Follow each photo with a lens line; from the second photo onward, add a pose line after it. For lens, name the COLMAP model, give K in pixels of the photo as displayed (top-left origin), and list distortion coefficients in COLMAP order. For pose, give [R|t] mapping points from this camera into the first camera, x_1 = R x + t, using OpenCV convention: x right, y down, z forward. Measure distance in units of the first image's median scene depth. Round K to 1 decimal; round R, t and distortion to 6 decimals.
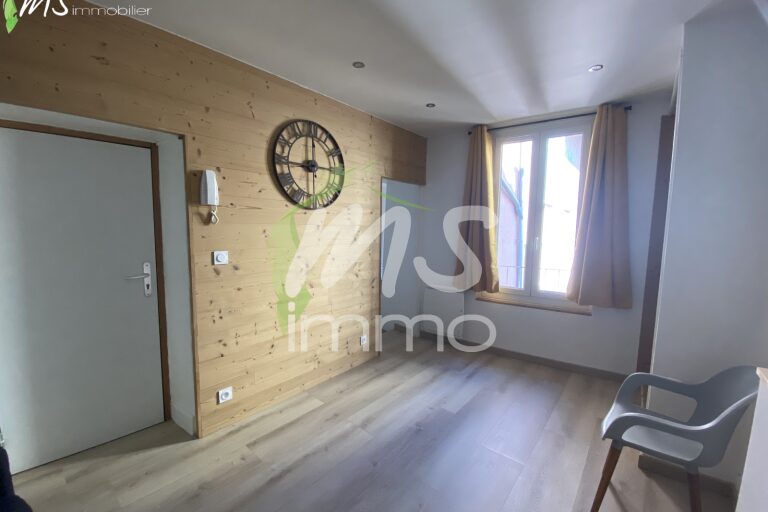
lens RADIAL K [[296.3, 0, 382.8], [0, 296.3, 255.2], [0, 0, 1]] dist [0.000824, 0.000122]
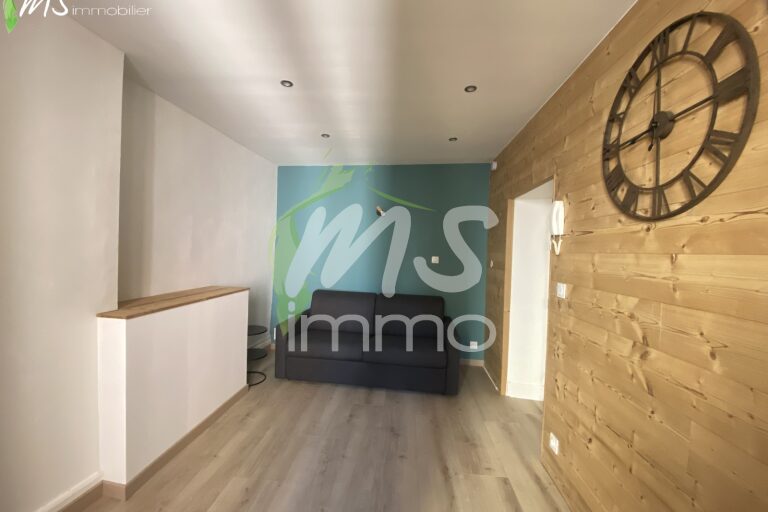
lens RADIAL K [[296.3, 0, 383.9], [0, 296.3, 256.1], [0, 0, 1]] dist [0.000824, 0.000122]
pose [[-0.805998, -0.028494, -0.591232, 0.388397], [-0.088840, 0.993350, 0.073238, -0.102736], [0.585214, 0.111554, -0.803169, 1.212310]]
